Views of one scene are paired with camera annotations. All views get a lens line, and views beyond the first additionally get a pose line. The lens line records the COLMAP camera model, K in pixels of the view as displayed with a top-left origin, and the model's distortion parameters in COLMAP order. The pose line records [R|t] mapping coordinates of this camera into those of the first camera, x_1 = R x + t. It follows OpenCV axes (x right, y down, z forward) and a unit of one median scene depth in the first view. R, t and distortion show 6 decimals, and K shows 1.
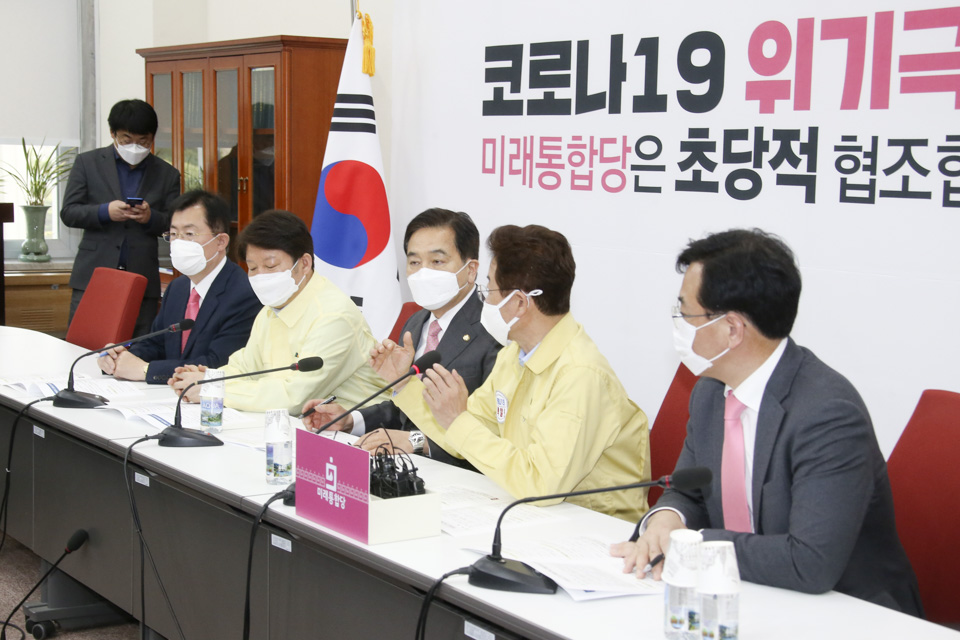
lens RADIAL K [[1623.4, 0, 482.4], [0, 1623.4, 320.6], [0, 0, 1]] dist [0.164168, 0.065786]
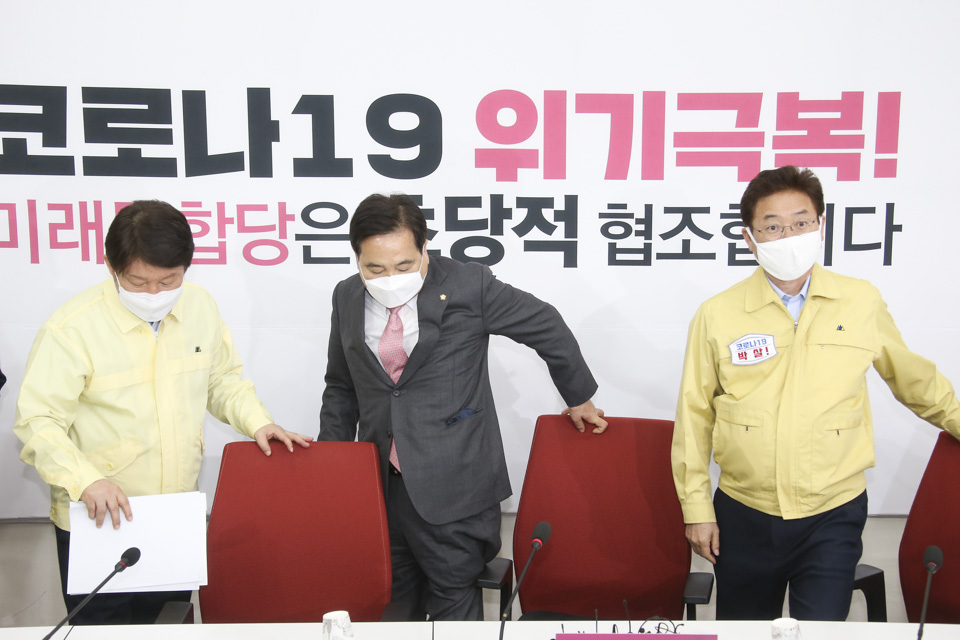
lens RADIAL K [[1623.4, 0, 482.4], [0, 1623.4, 320.6], [0, 0, 1]] dist [0.164168, 0.065786]
pose [[0.518109, -0.159111, 0.840385, -0.683481], [0.090366, 0.987229, 0.131201, -0.173825], [-0.850528, 0.007965, 0.525870, 0.486851]]
